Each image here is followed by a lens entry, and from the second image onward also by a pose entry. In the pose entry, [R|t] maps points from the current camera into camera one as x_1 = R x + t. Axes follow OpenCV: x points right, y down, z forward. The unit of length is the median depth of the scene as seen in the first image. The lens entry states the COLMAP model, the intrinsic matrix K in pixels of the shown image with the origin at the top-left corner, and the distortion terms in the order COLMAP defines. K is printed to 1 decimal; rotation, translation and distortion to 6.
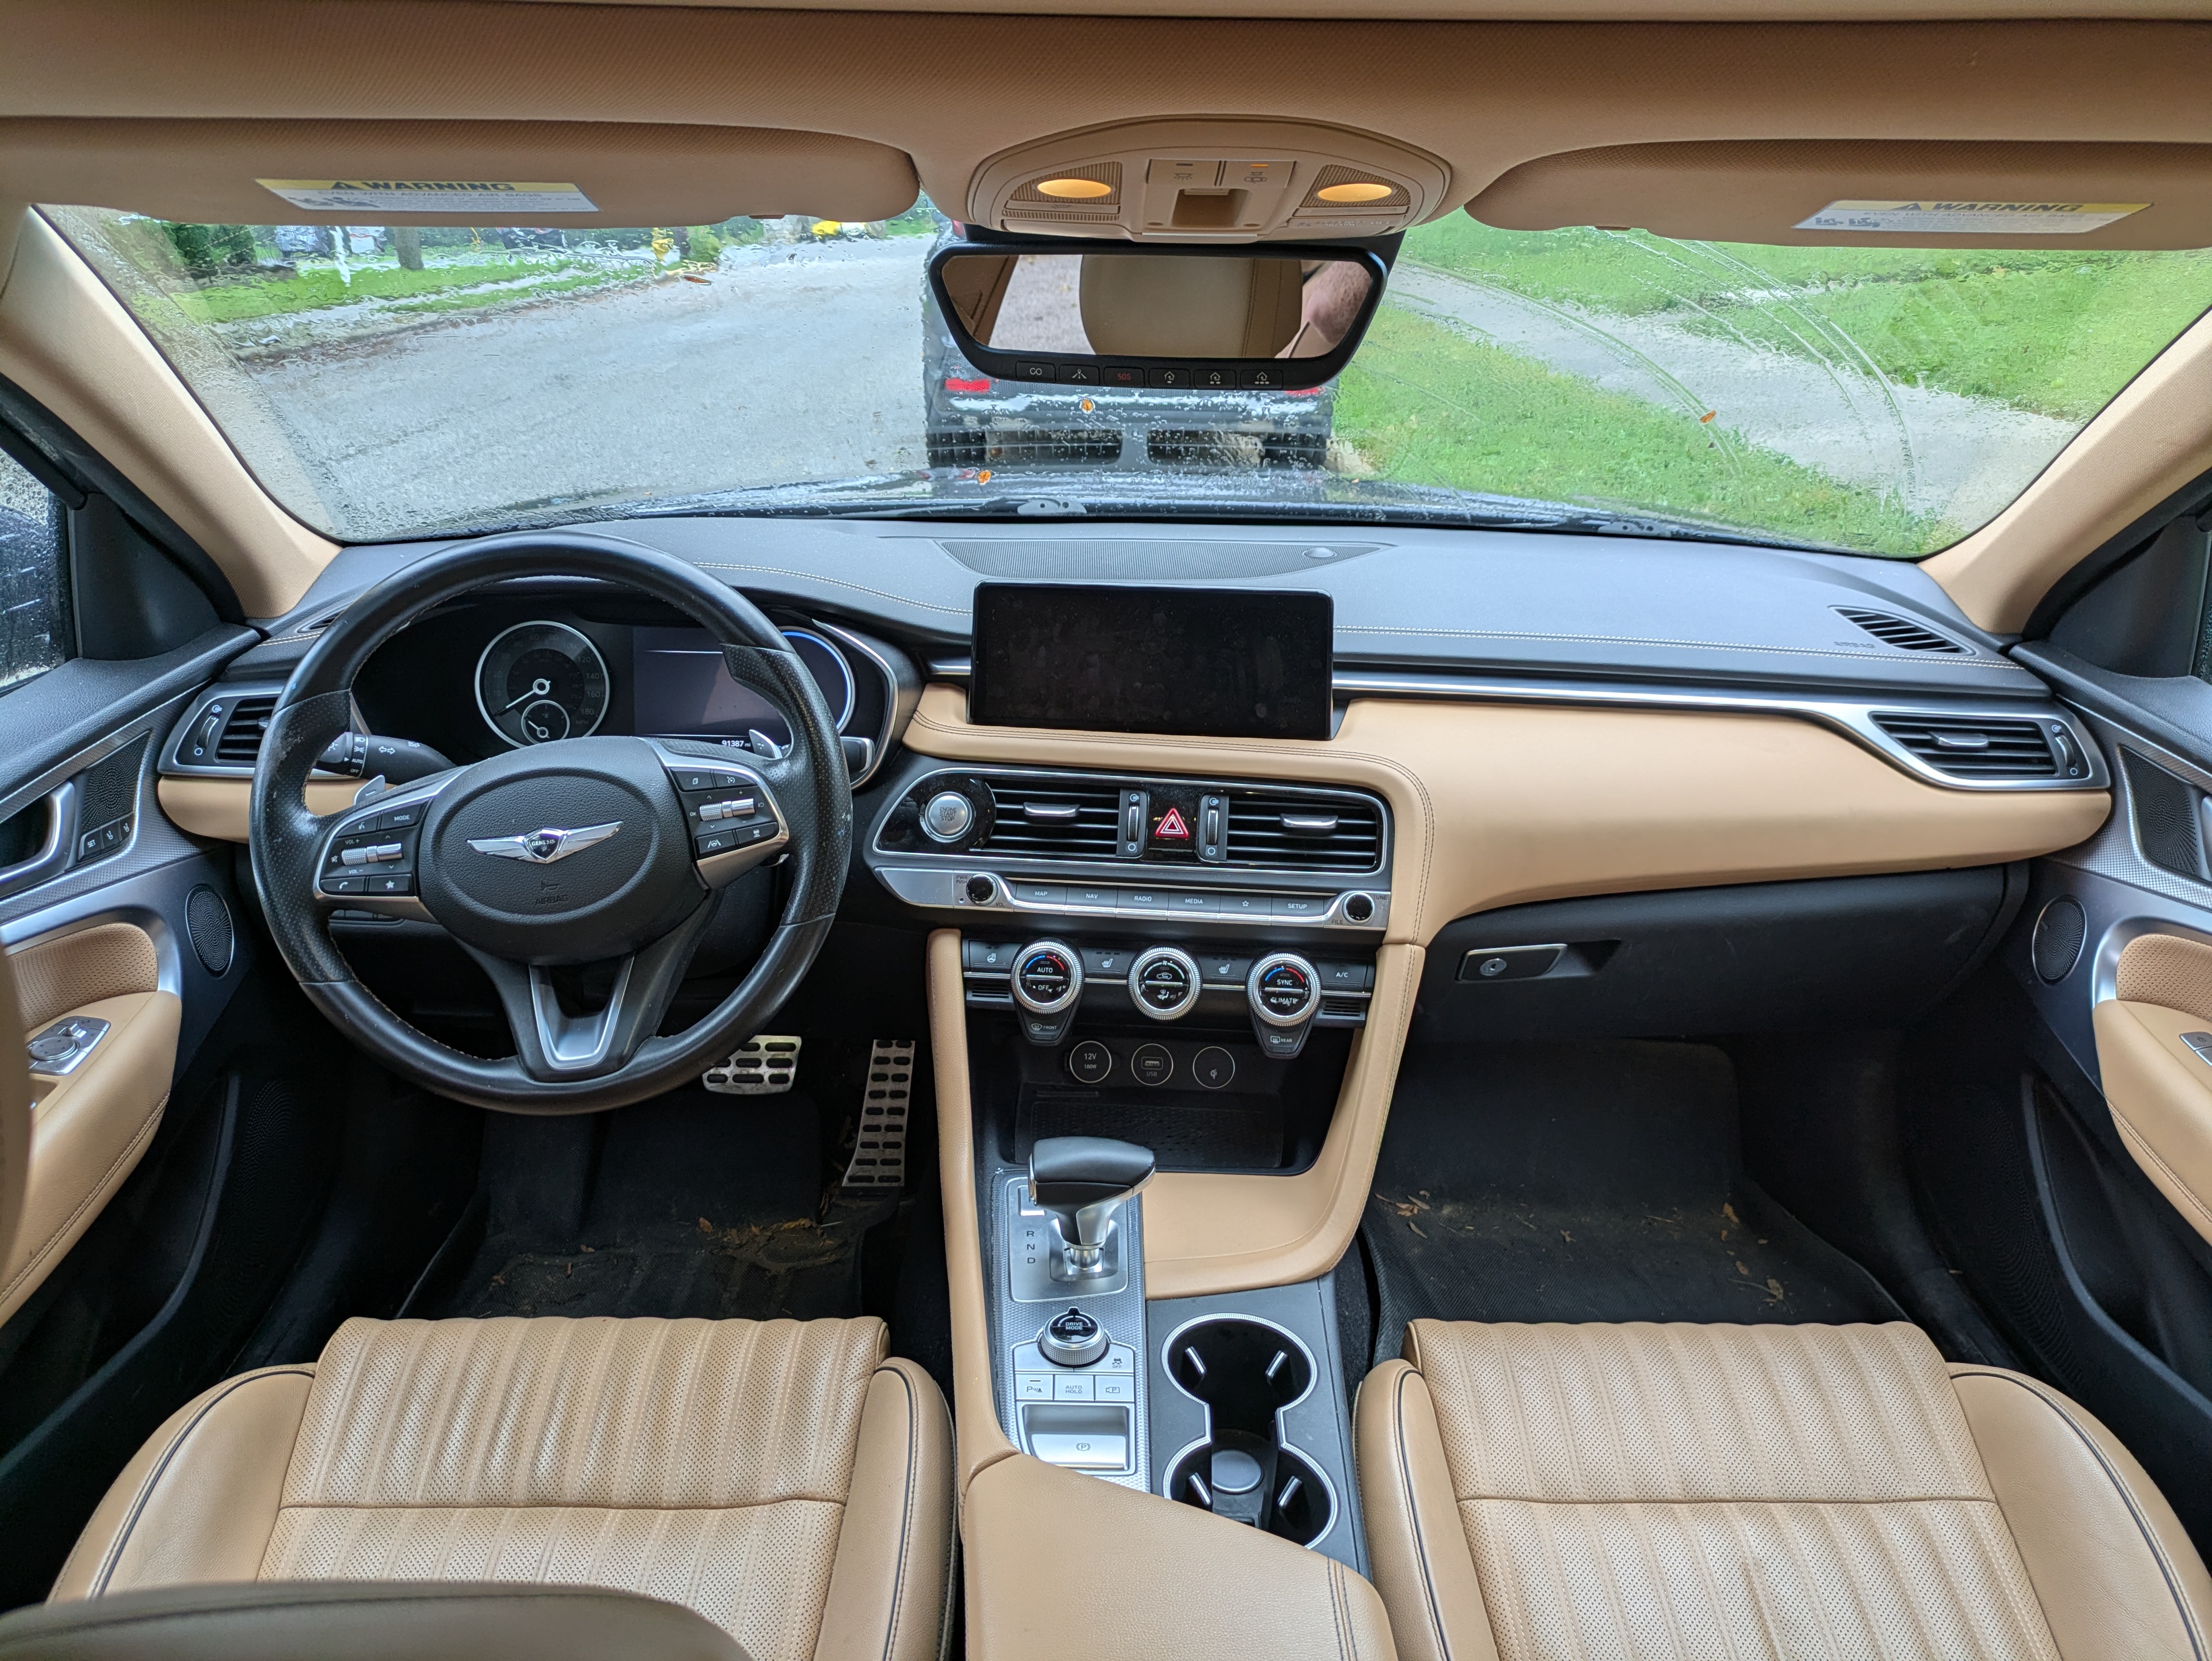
lens RADIAL K [[1614.7, 0, 1103.1], [0, 1614.7, 828.5], [0, 0, 1]] dist [0.022180, -0.030999]
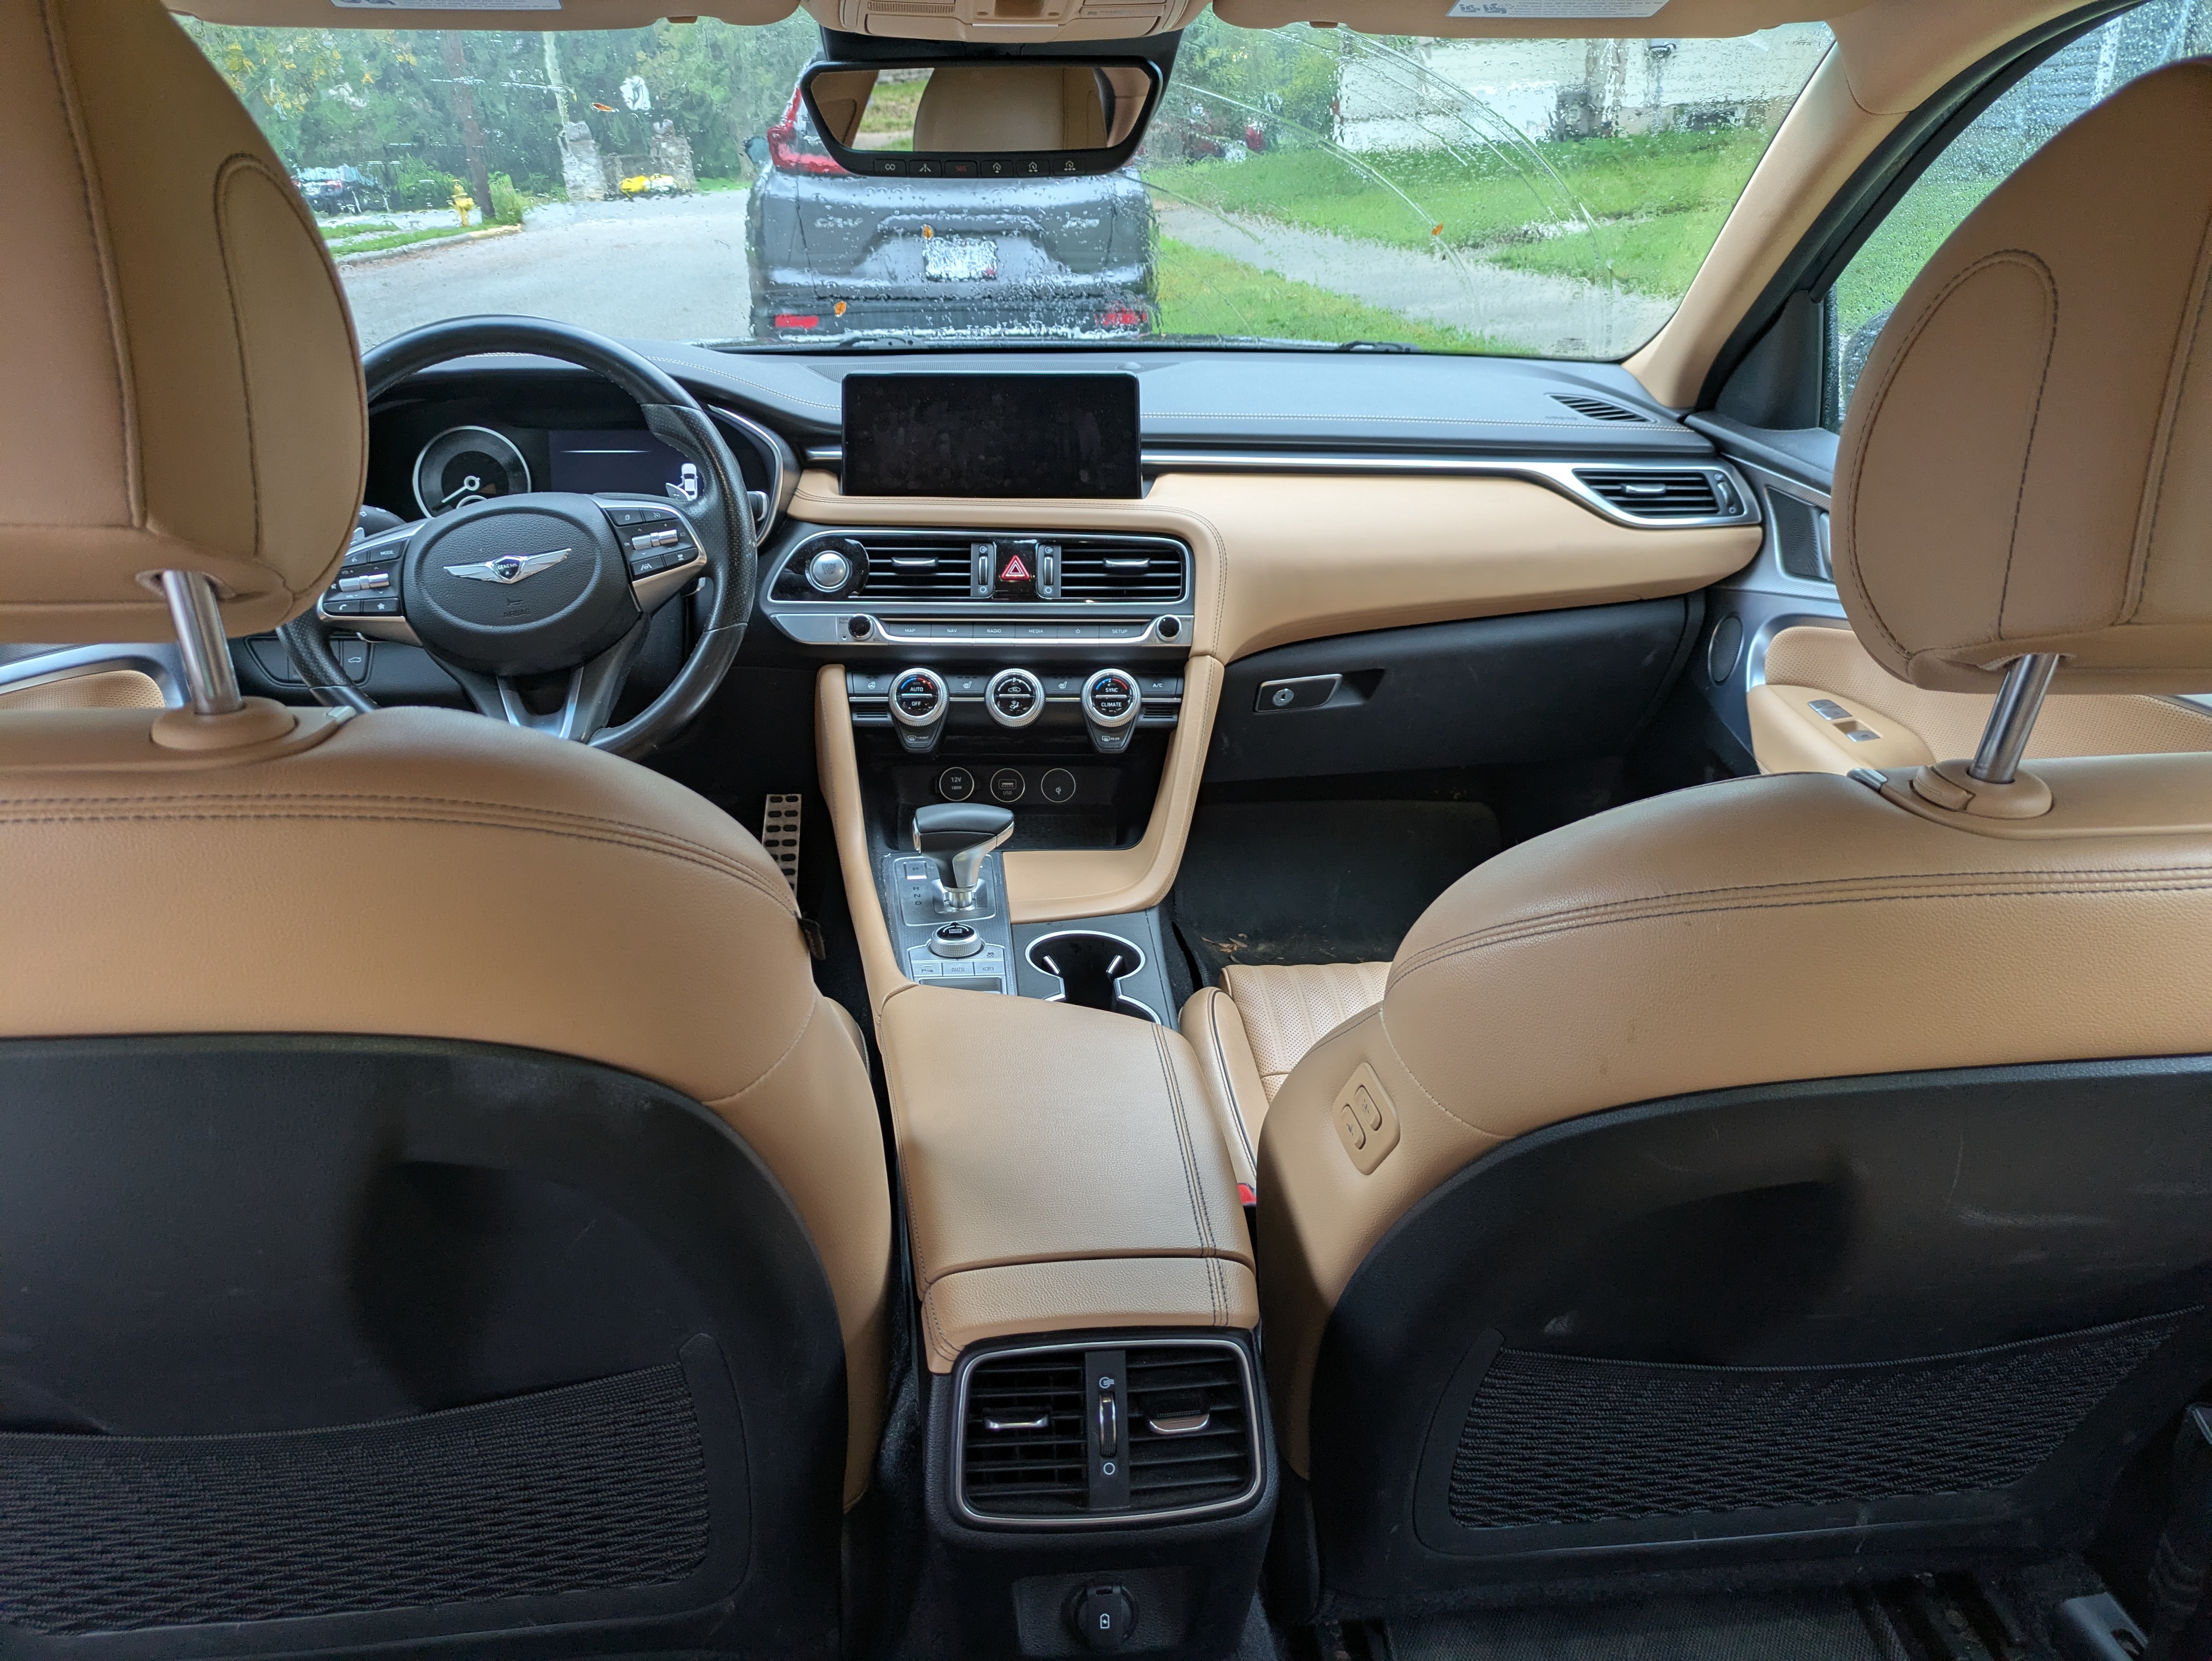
lens RADIAL K [[1614.7, 0, 1065.1], [0, 1614.7, 863.4], [0, 0, 1]] dist [0.022180, -0.030999]
pose [[0.996456, -0.044912, 0.071129, -0.016496], [0.041883, 0.998174, 0.043519, 0.167982], [-0.072954, -0.040385, 0.996517, -0.229908]]
